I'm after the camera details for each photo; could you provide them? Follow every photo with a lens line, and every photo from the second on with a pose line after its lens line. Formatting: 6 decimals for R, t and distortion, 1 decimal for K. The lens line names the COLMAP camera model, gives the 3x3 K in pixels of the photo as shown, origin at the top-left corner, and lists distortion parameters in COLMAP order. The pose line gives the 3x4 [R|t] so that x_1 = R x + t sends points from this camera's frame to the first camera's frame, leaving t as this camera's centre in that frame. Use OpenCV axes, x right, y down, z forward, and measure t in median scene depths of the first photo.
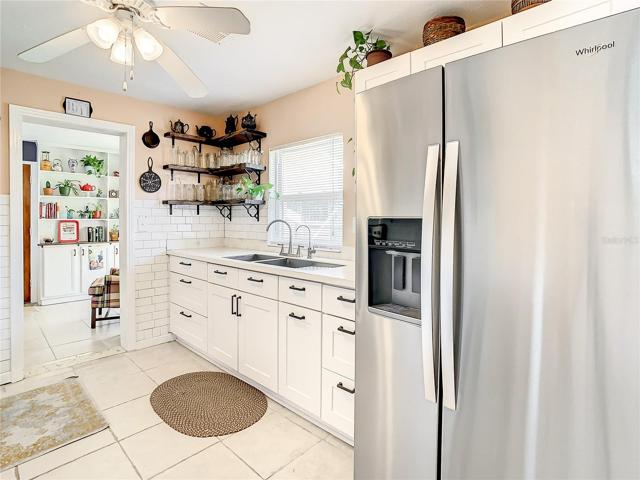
lens RADIAL K [[332.0, 0, 320.9], [0, 332.0, 223.2], [0, 0, 1]] dist [-0.017532, -0.000954]
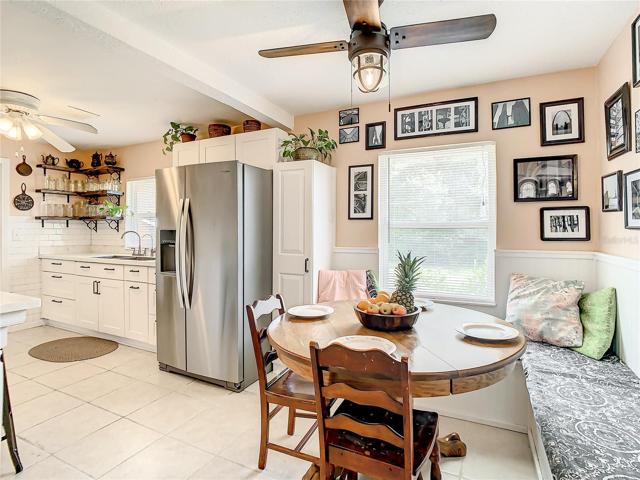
lens RADIAL K [[330.3, 0, 321.7], [0, 330.3, 230.9], [0, 0, 1]] dist [-0.077313, 0.041585]
pose [[0.950589, -0.004356, 0.310422, 0.198797], [0.007538, 0.999931, -0.009054, 0.007286], [-0.310361, 0.010947, 0.950556, -0.530052]]
